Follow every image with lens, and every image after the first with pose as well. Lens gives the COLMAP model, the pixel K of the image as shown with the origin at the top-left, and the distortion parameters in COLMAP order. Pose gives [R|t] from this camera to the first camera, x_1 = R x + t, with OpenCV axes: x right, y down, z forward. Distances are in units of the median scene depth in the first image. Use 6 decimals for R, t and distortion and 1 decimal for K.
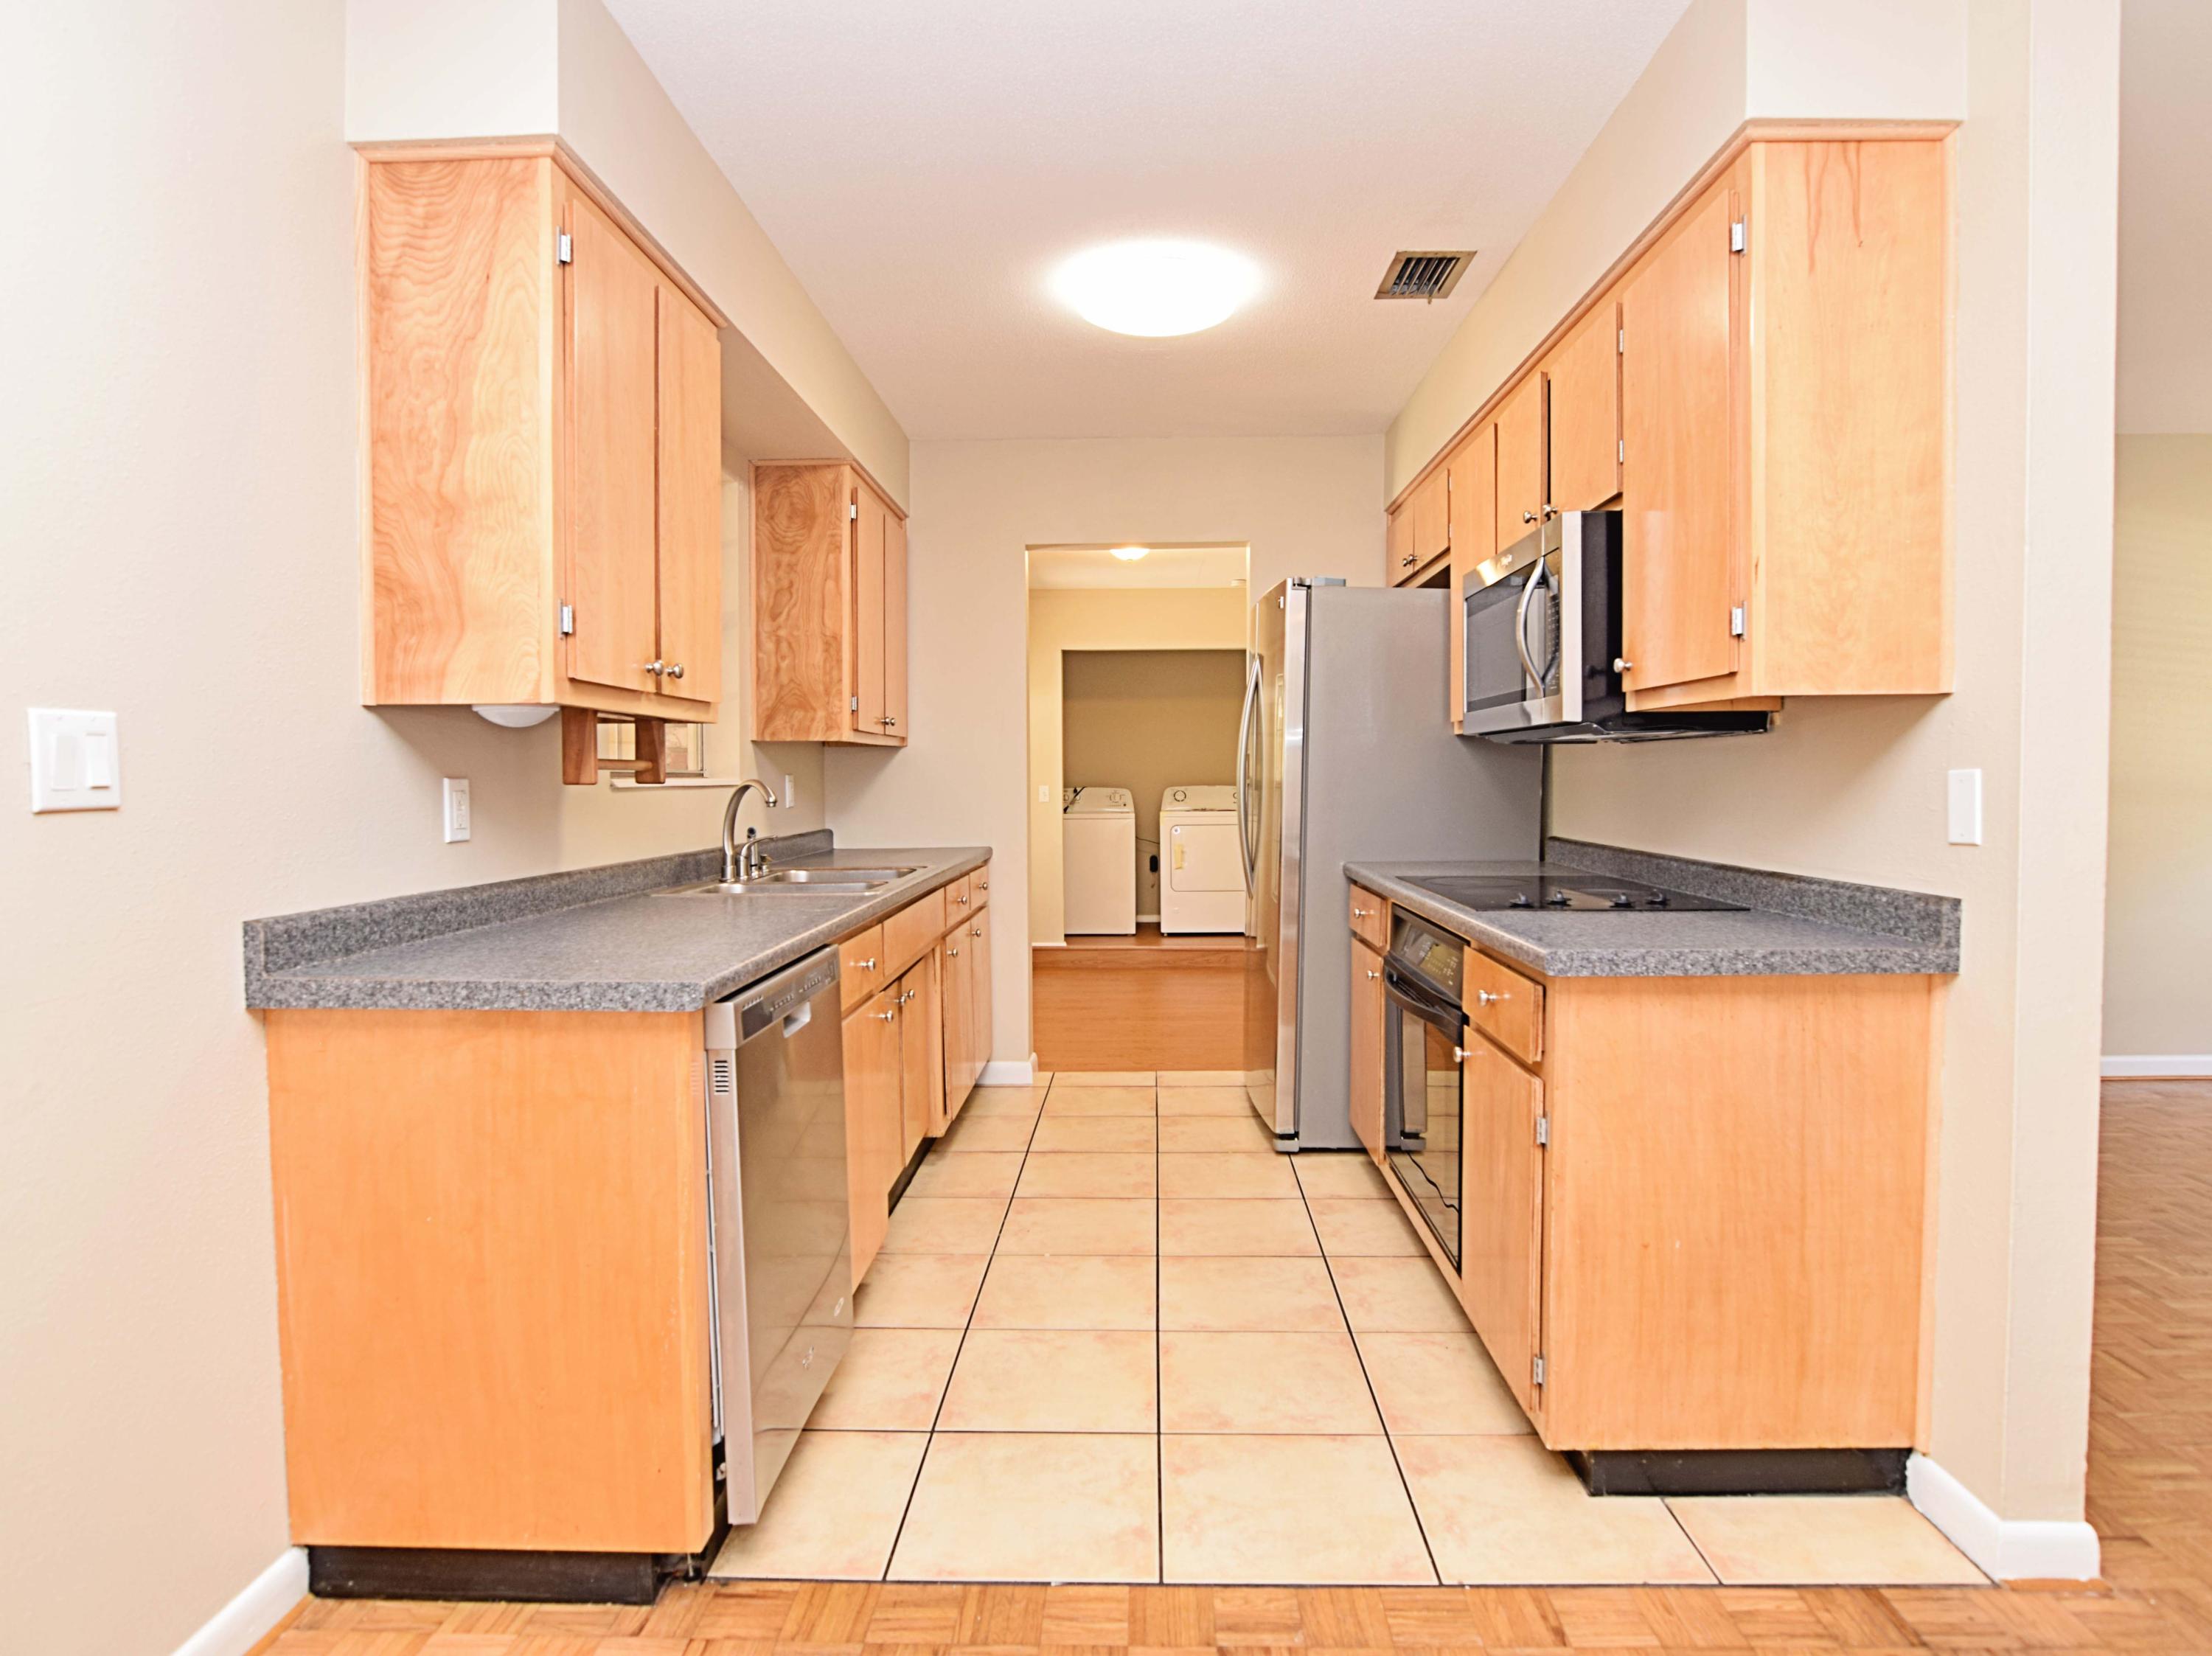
lens RADIAL K [[1153.4, 0, 1106.0], [0, 1153.4, 828.0], [0, 0, 1]] dist [0.000156, 0.000085]
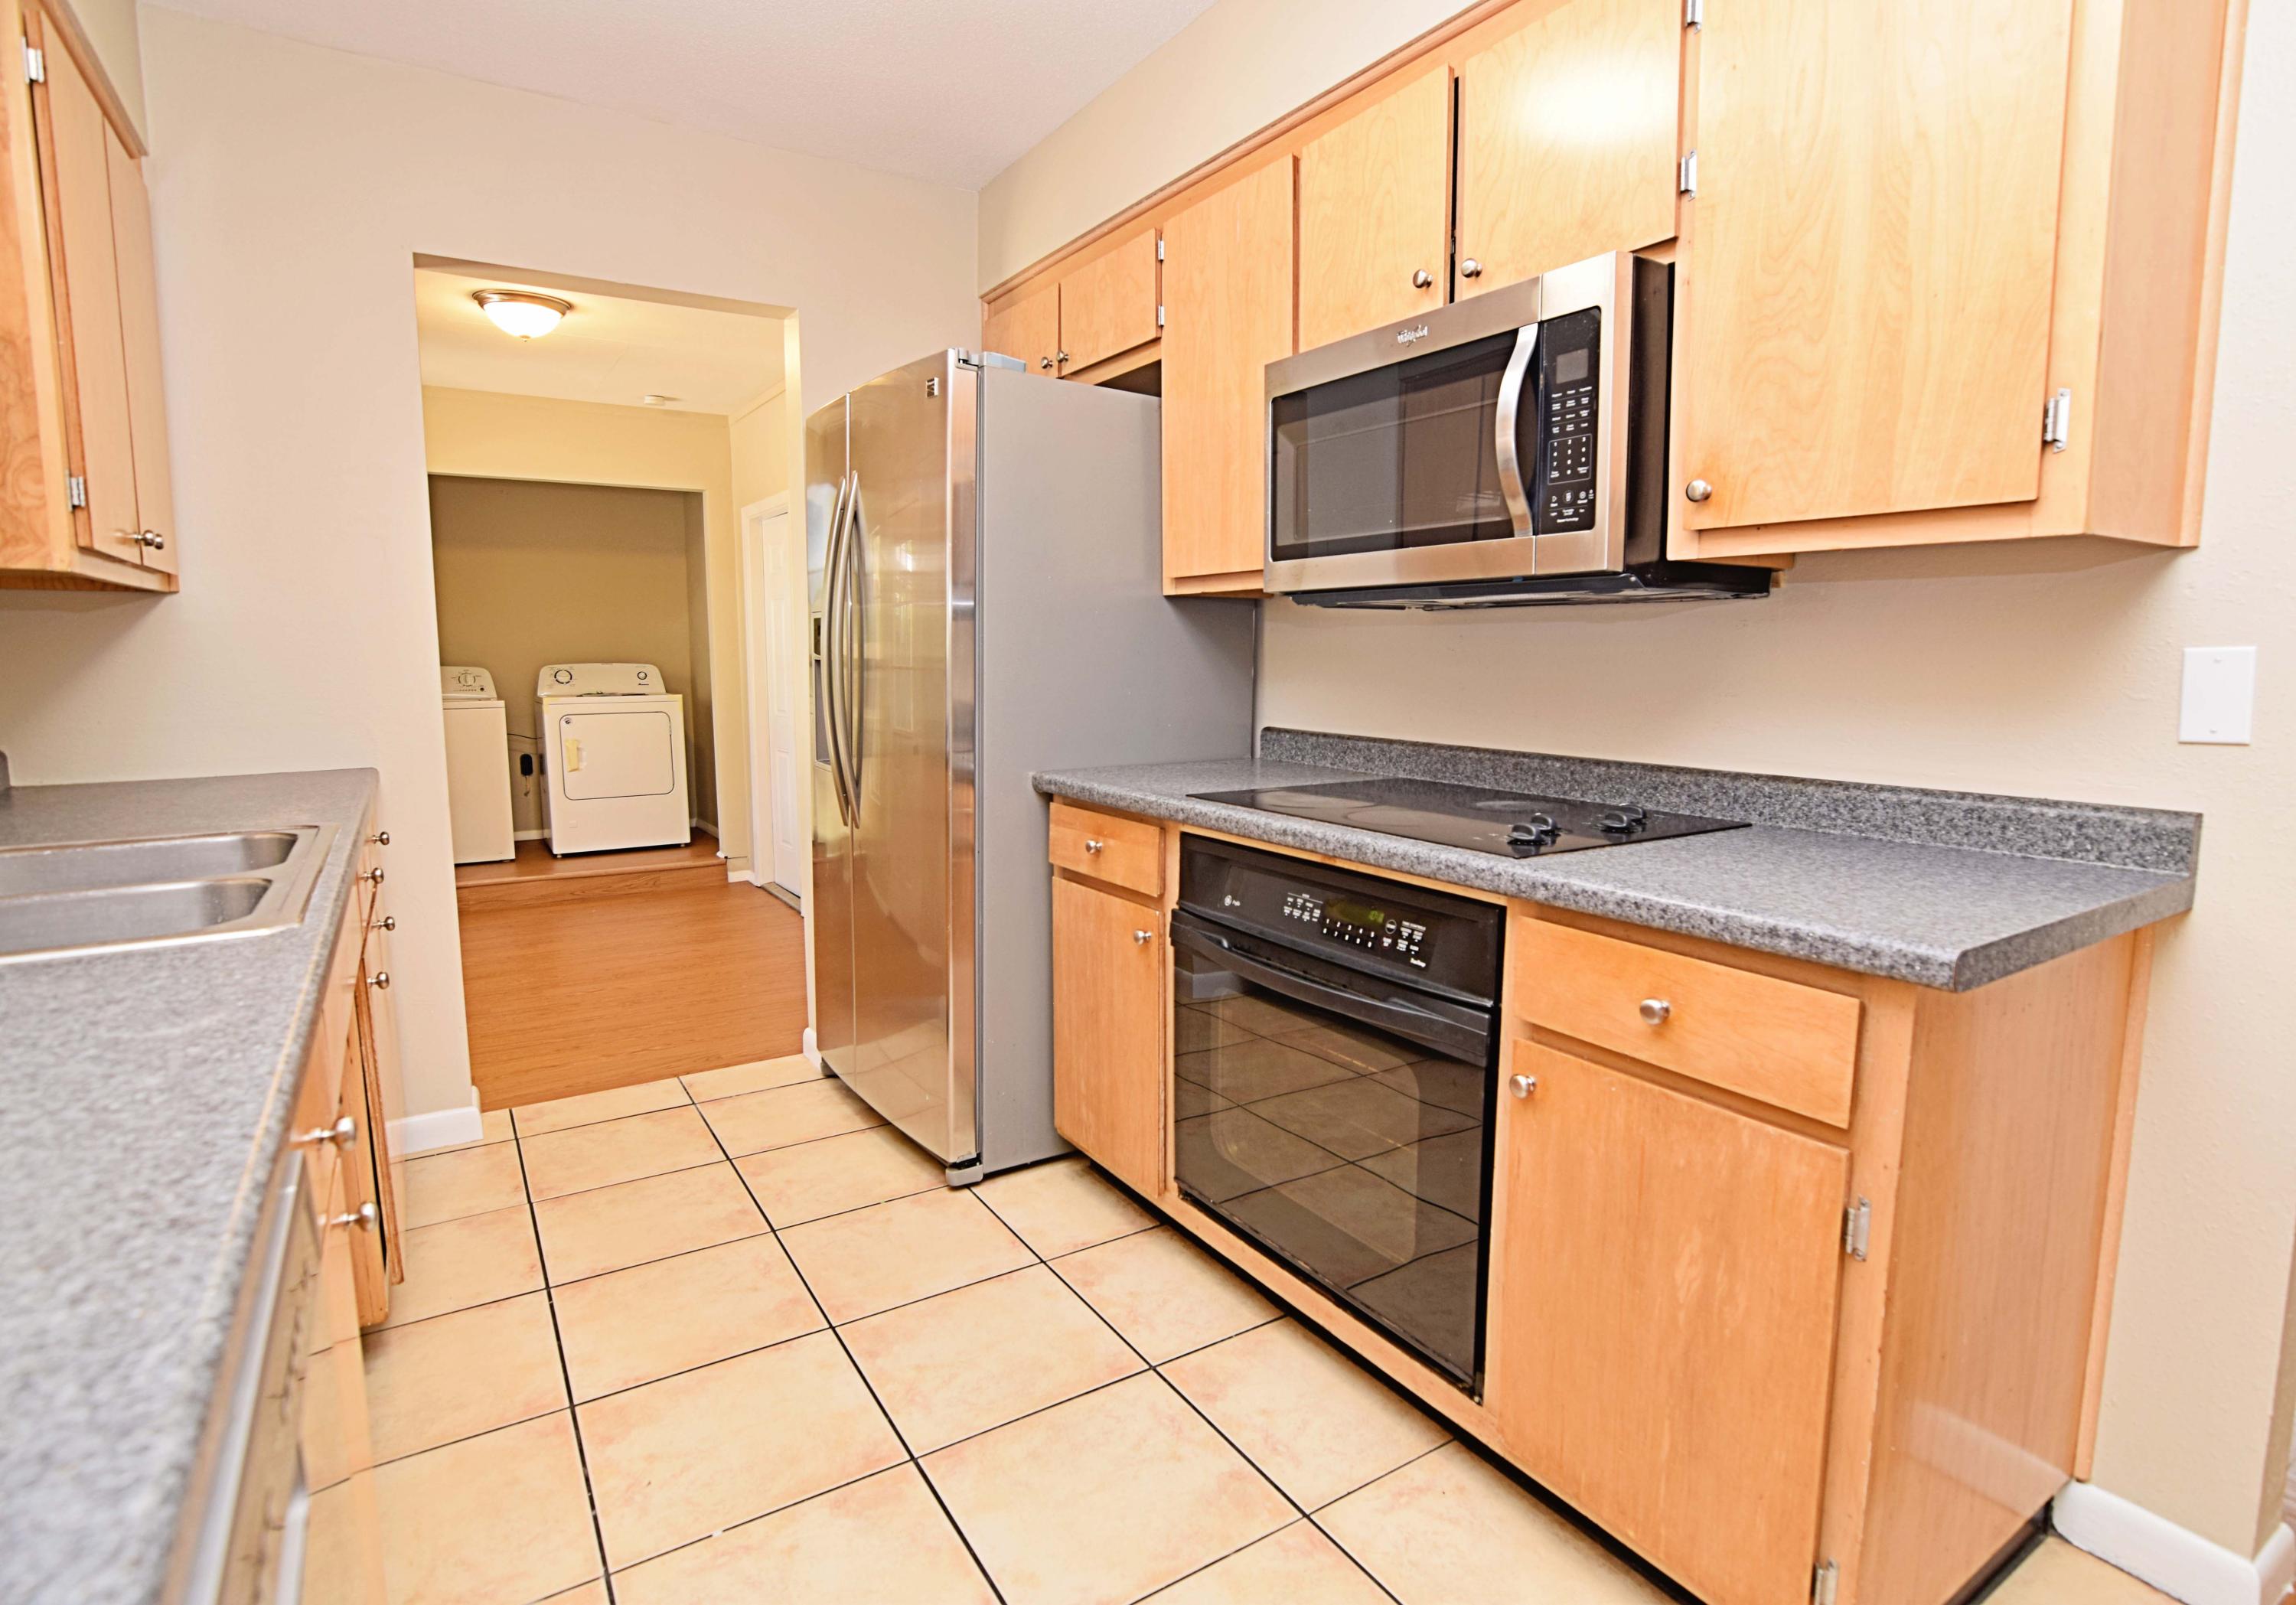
lens RADIAL K [[1148.9, 0, 1153.6], [0, 1148.9, 791.2], [0, 0, 1]] dist [-0.032428, 0.016740]
pose [[0.822046, -0.062914, 0.565935, -0.135566], [0.020219, 0.996476, 0.081408, -0.014726], [-0.569062, -0.055479, 0.820421, 0.386455]]
